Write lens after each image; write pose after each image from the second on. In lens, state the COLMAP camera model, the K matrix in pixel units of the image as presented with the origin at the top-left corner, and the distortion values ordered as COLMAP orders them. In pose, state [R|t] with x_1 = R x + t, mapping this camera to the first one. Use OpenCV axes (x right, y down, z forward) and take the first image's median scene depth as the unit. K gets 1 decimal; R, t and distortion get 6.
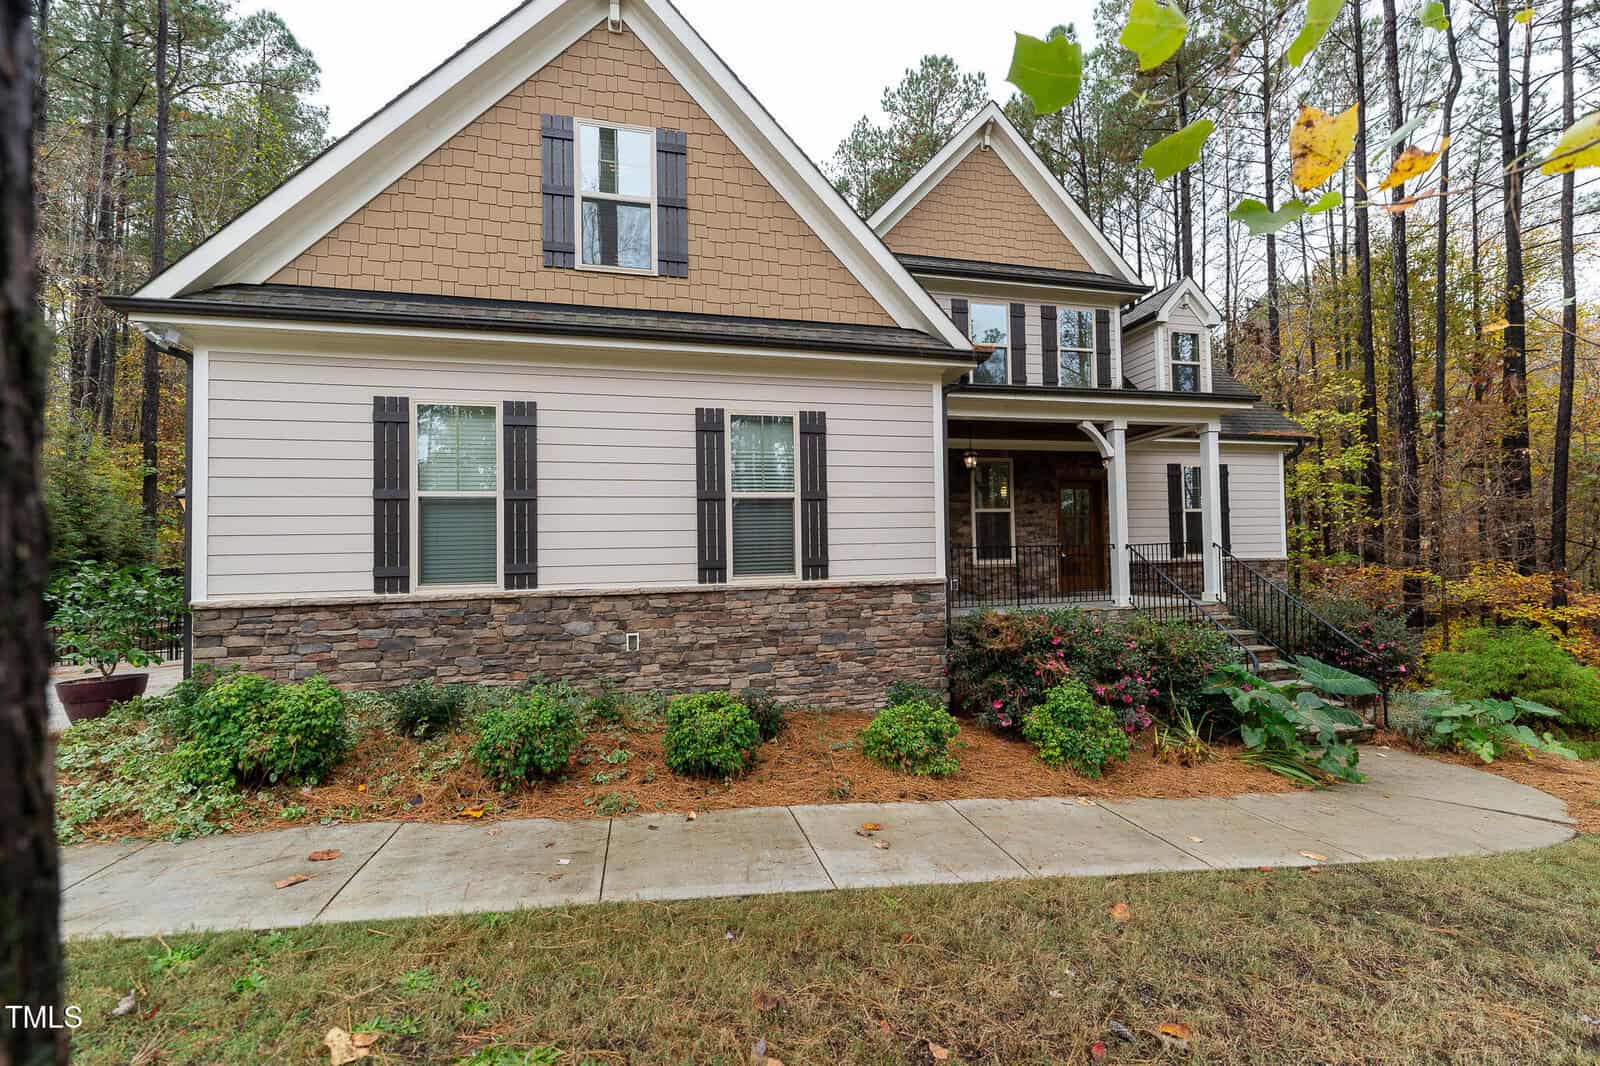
lens RADIAL K [[575.3, 0, 840.0], [0, 575.3, 562.4], [0, 0, 1]] dist [0.001113, 0.000063]
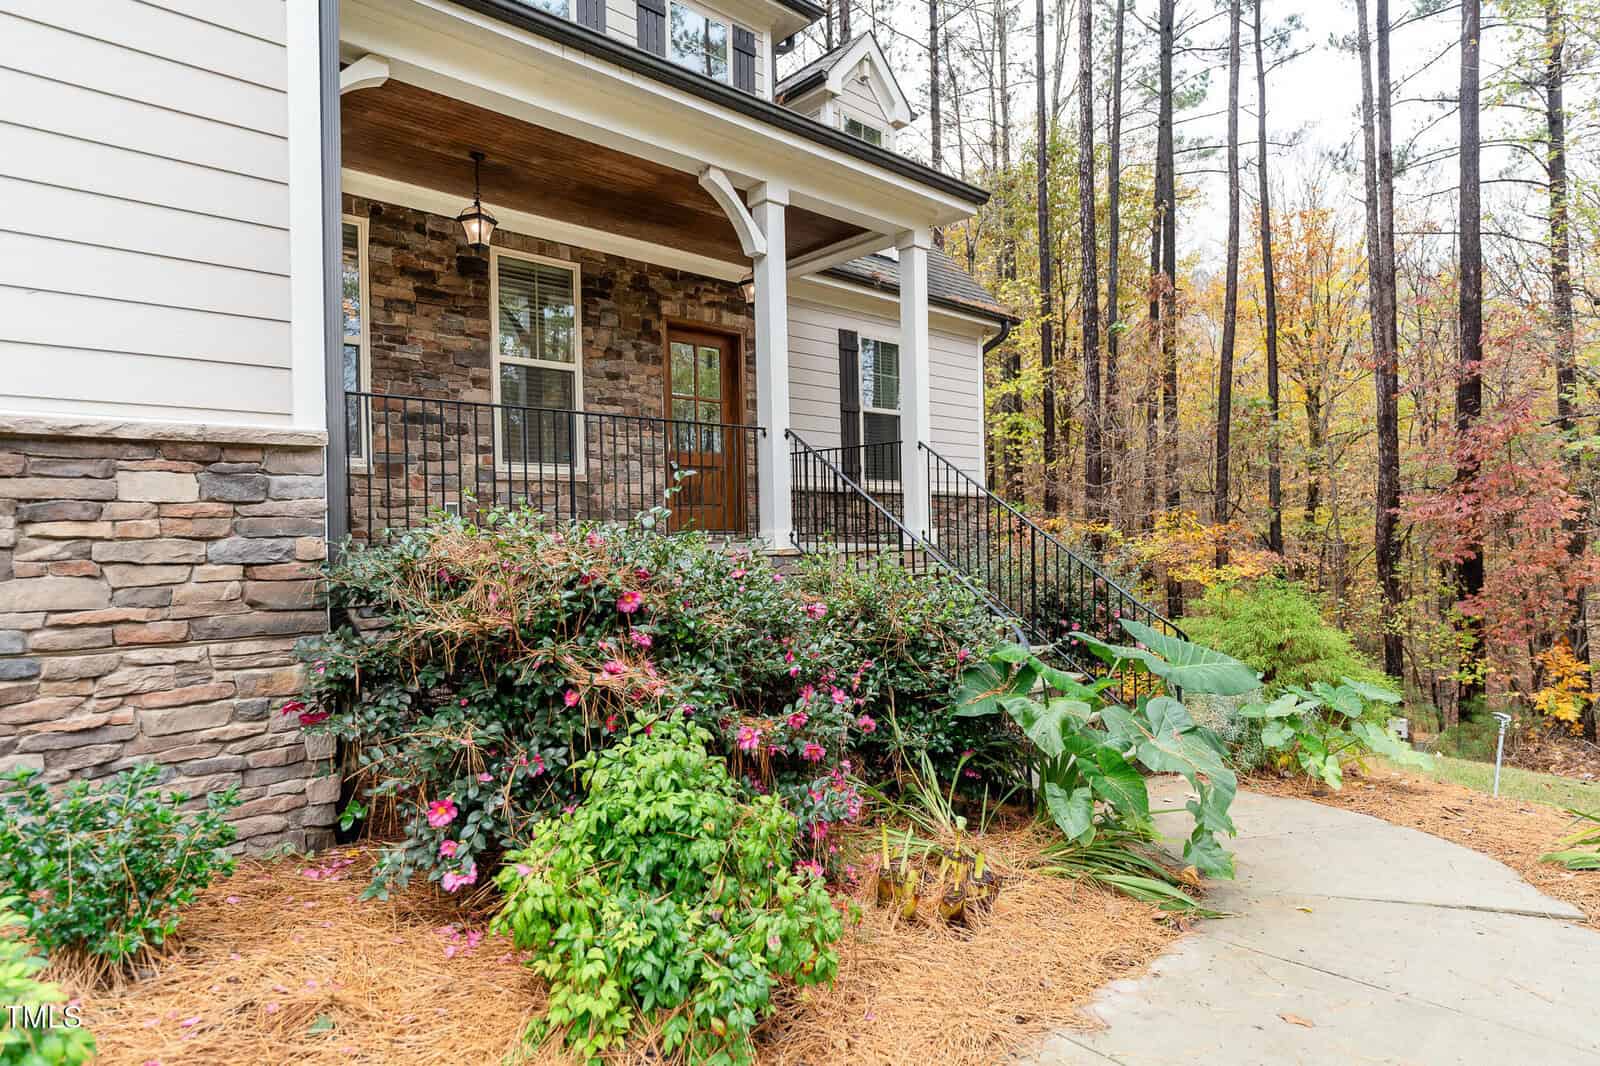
lens RADIAL K [[831.8, 0, 756.3], [0, 831.8, 536.4], [0, 0, 1]] dist [-0.005941, -0.000489]
pose [[0.898935, 0.008045, 0.438009, 0.218582], [-0.009419, 0.999955, 0.000964, 0.093420], [-0.437981, -0.004993, 0.898970, 0.506595]]
